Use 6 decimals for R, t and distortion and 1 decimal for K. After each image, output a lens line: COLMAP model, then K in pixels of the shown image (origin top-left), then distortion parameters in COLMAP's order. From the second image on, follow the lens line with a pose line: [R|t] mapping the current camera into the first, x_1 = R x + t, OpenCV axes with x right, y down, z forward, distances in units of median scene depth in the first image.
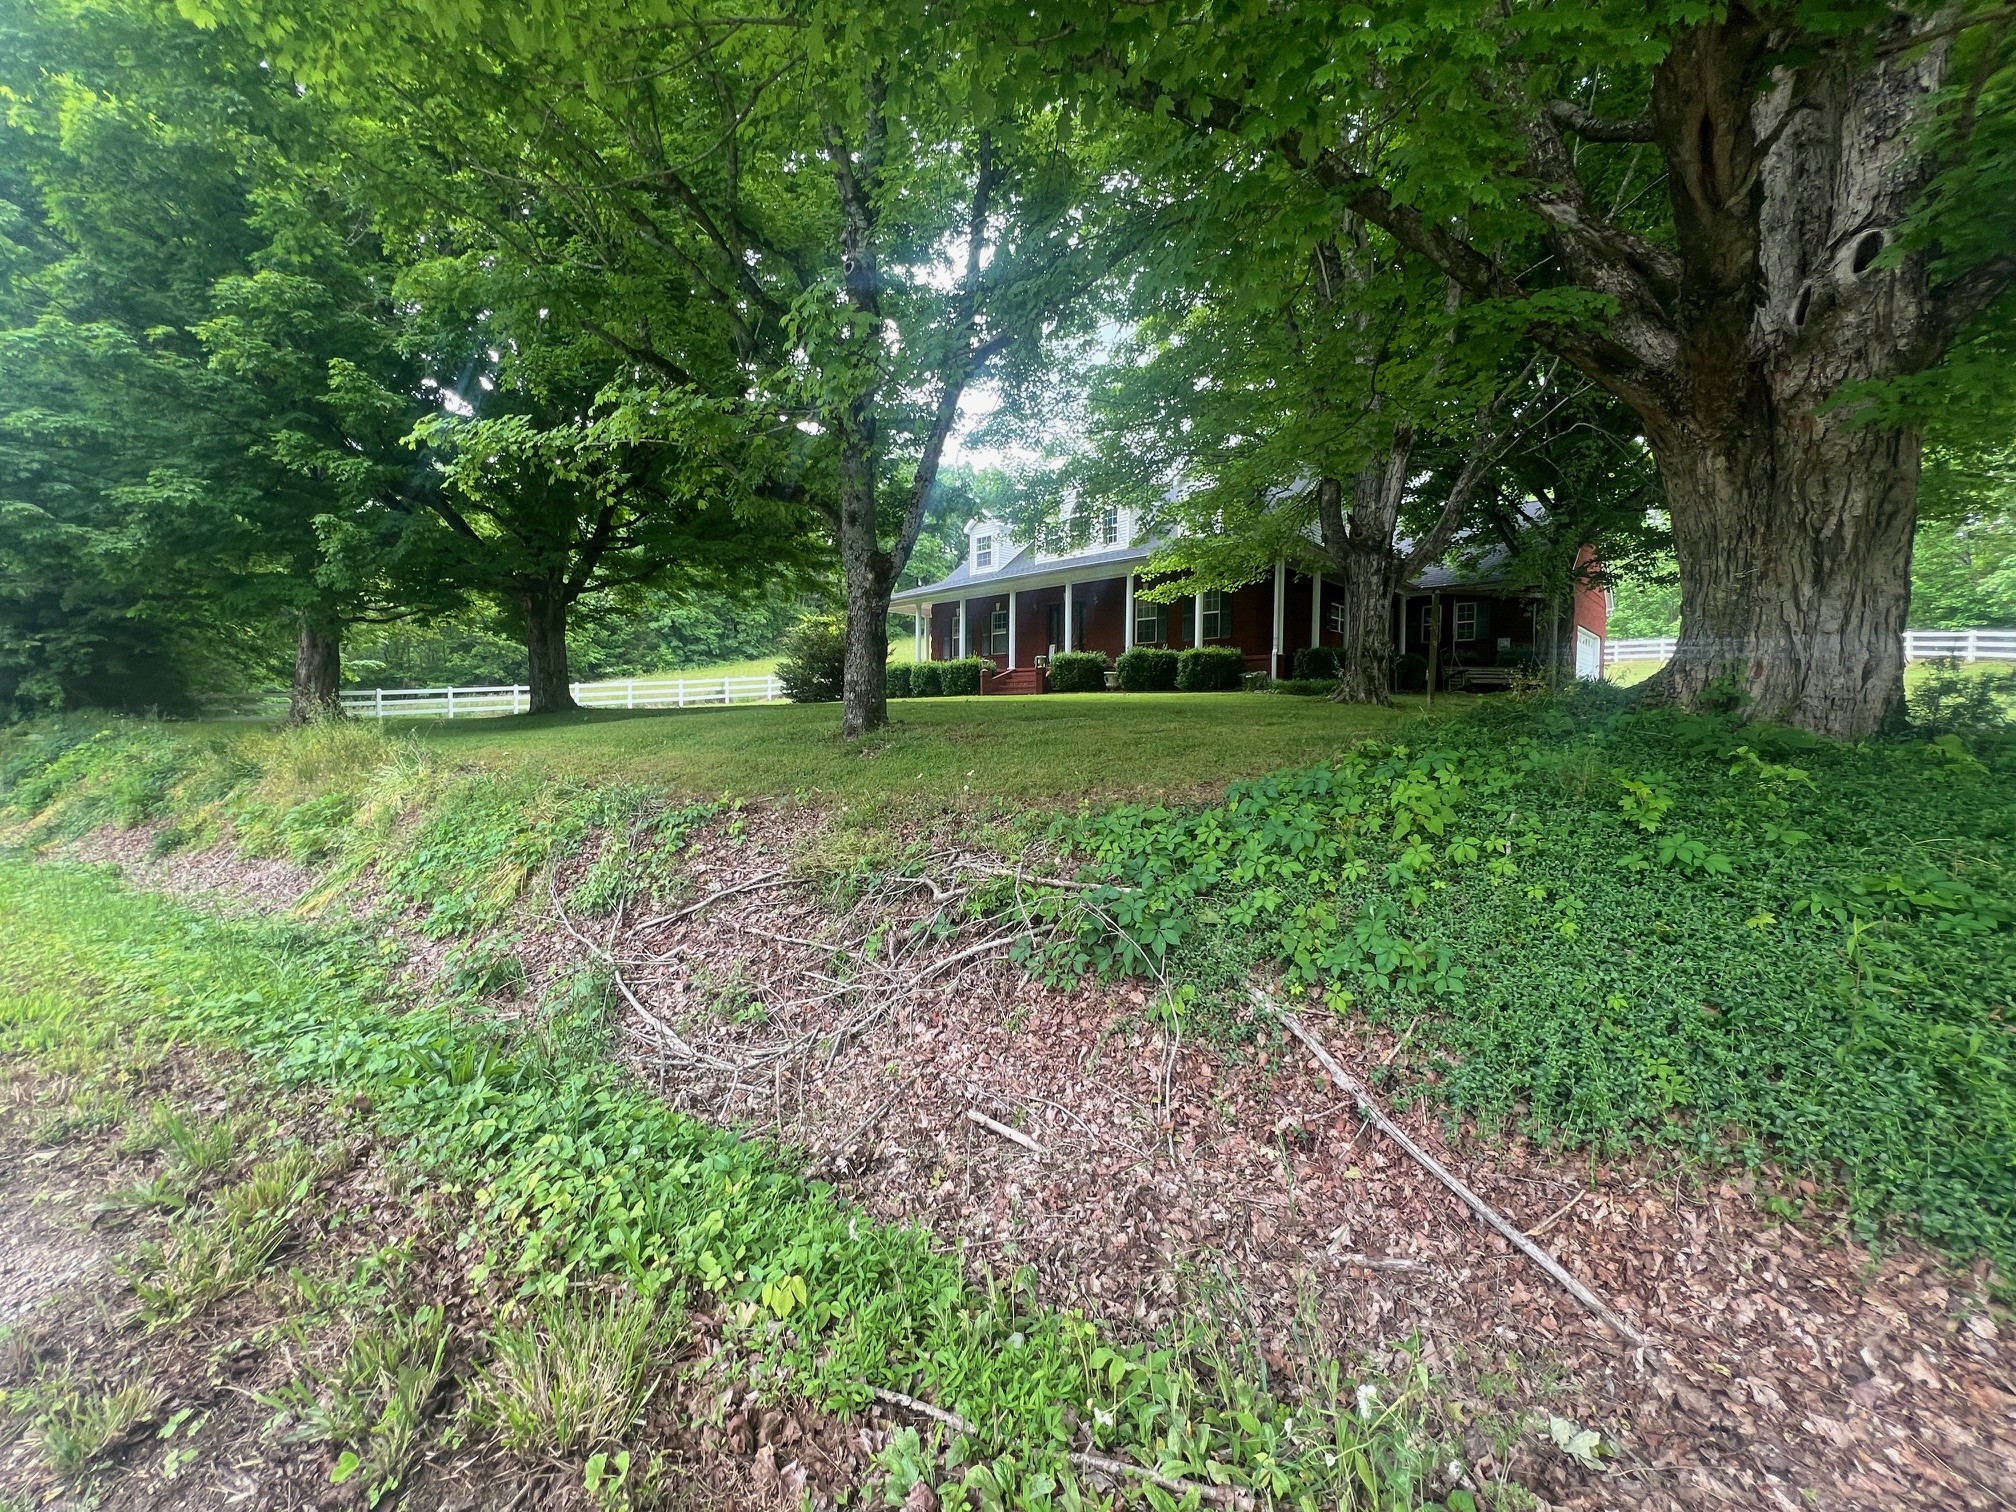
lens RADIAL K [[804.7, 0, 1006.7], [0, 804.7, 753.6], [0, 0, 1]] dist [-0.003845, 0.000878]
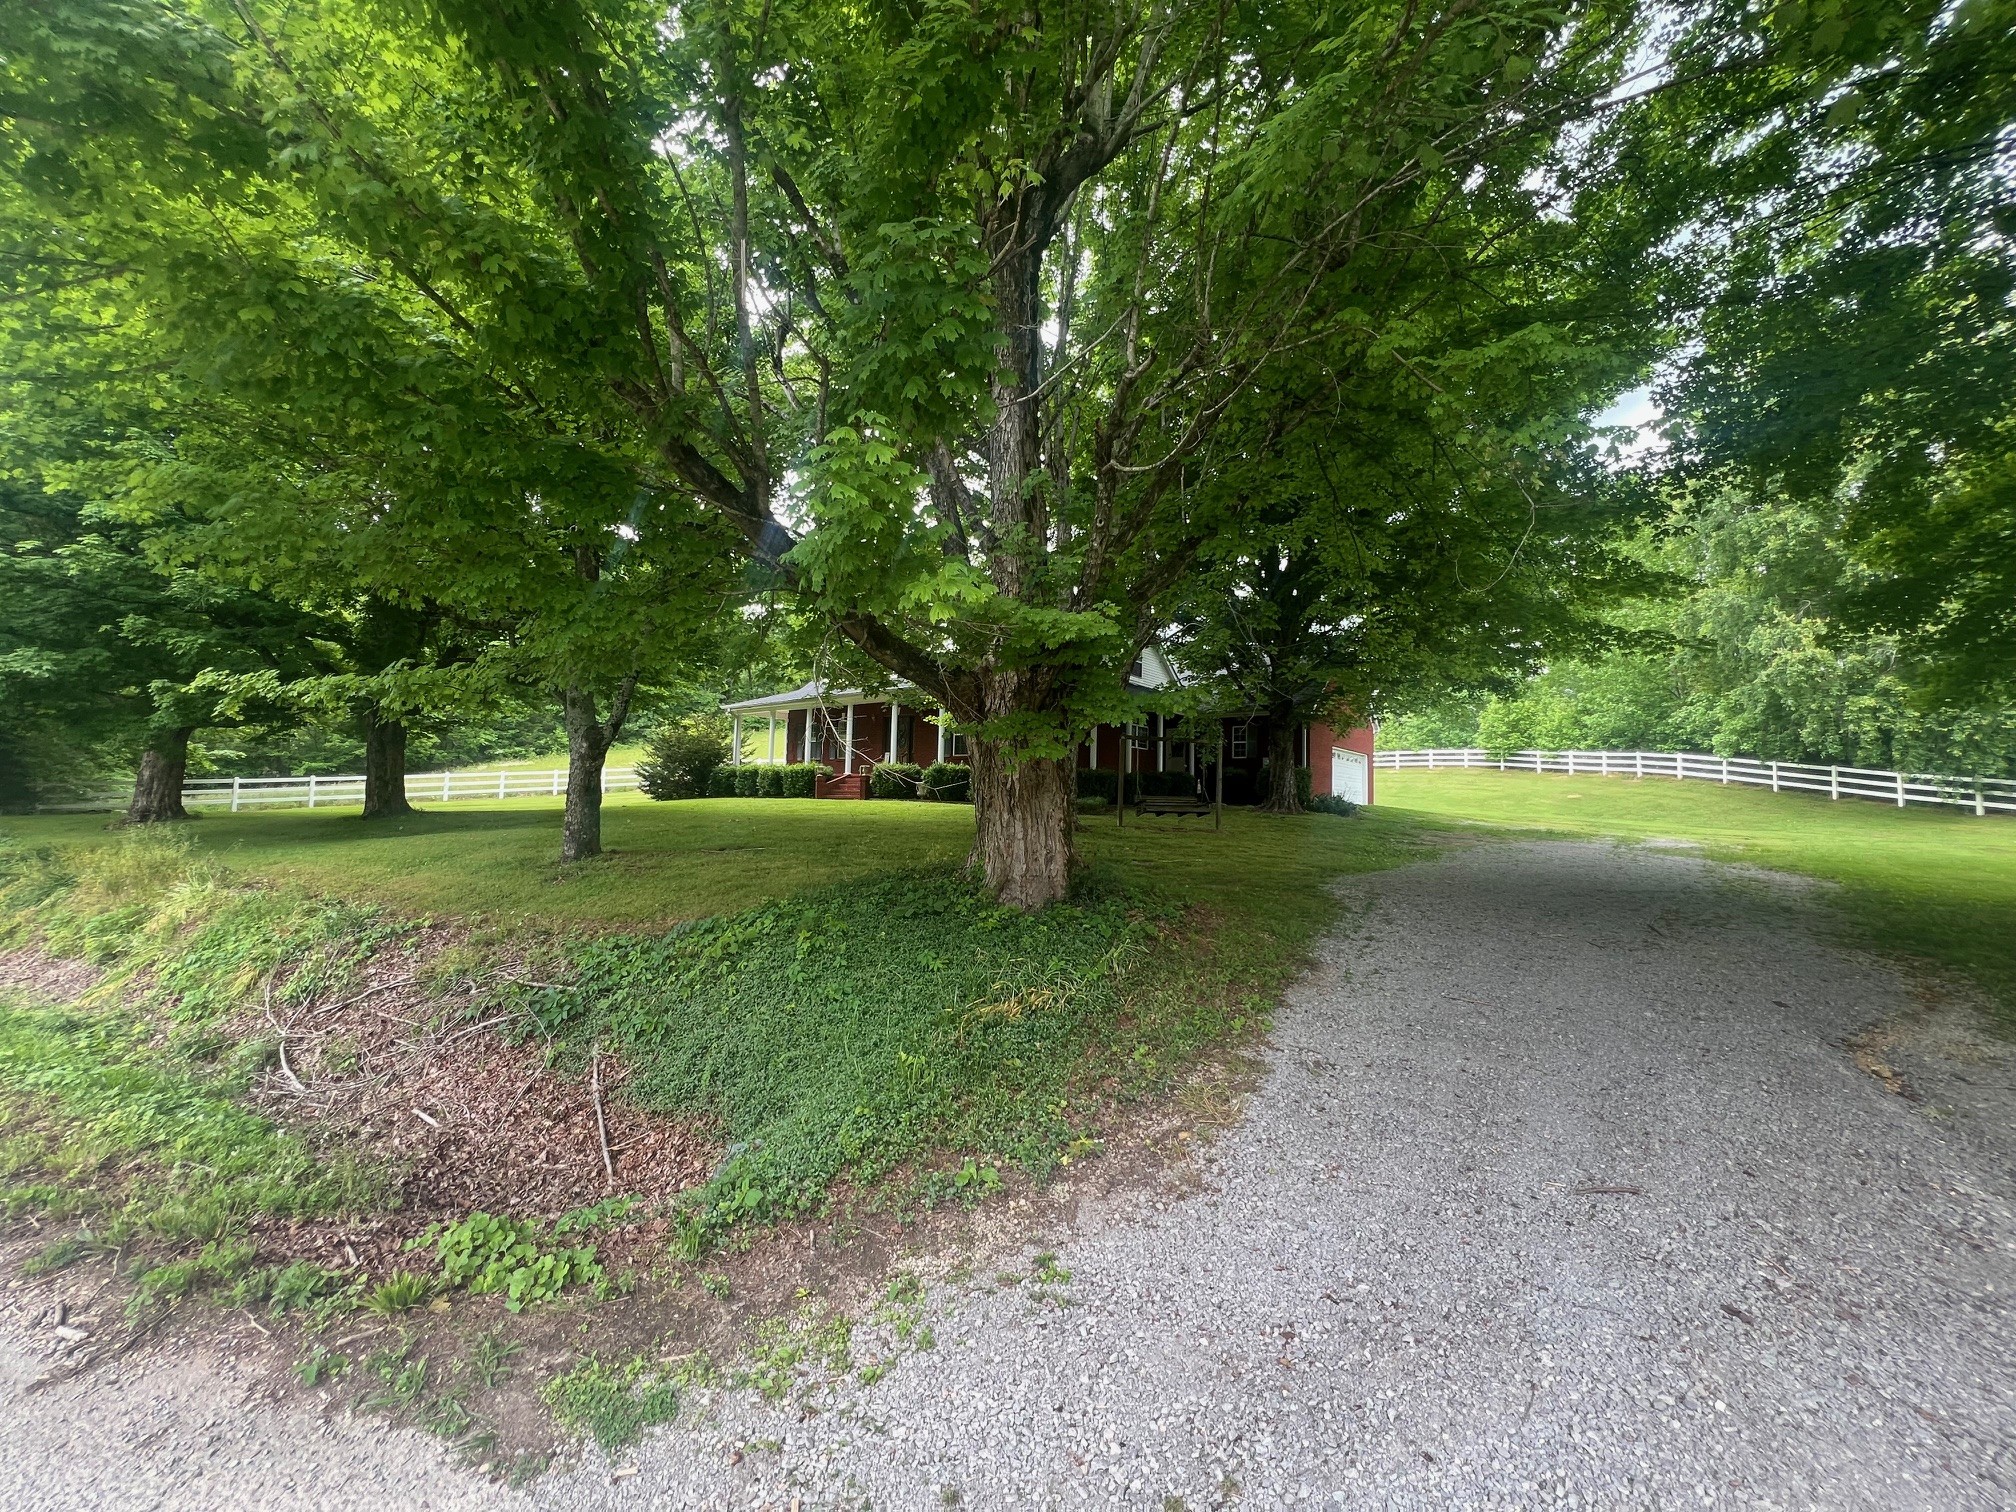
lens RADIAL K [[804.7, 0, 1006.7], [0, 804.7, 753.6], [0, 0, 1]] dist [-0.003845, 0.000878]
pose [[0.996241, 0.021717, 0.083861, 0.379825], [-0.013278, 0.994908, -0.099909, -0.072856], [-0.085604, 0.098420, 0.991456, -0.352938]]
